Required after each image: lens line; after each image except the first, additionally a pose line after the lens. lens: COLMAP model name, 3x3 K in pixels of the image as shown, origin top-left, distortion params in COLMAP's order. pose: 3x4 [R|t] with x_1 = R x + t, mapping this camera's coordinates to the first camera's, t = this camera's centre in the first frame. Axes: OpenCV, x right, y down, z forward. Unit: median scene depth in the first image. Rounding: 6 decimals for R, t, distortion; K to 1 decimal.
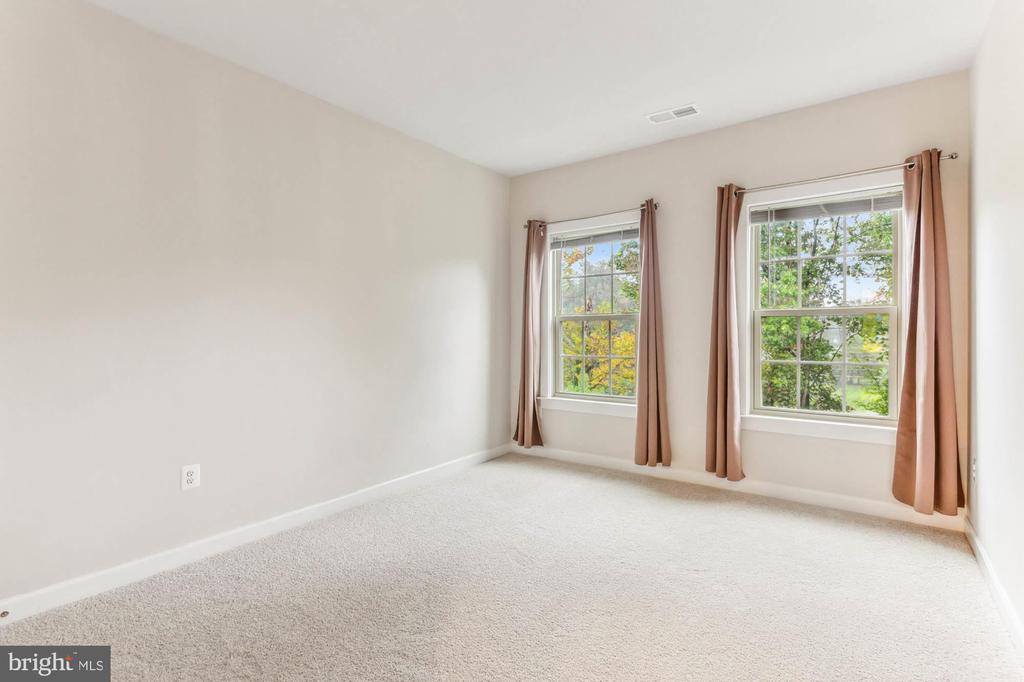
lens RADIAL K [[496.3, 0, 508.6], [0, 496.3, 333.6], [0, 0, 1]] dist [0.003628, 0.000895]
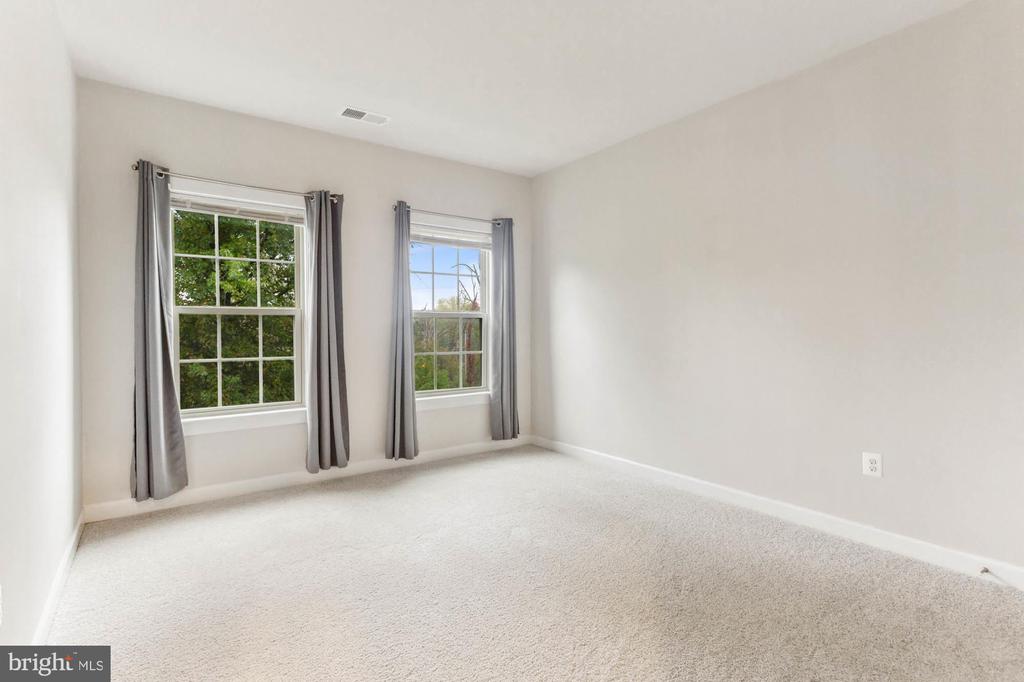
lens RADIAL K [[485.4, 0, 512.0], [0, 485.4, 341.0], [0, 0, 1]] dist [-0.001394, -0.000176]
pose [[0.315877, -0.016792, 0.948652, -0.472779], [-0.001581, 0.999833, 0.018224, 0.000872], [-0.948799, -0.007256, 0.315797, 0.361134]]
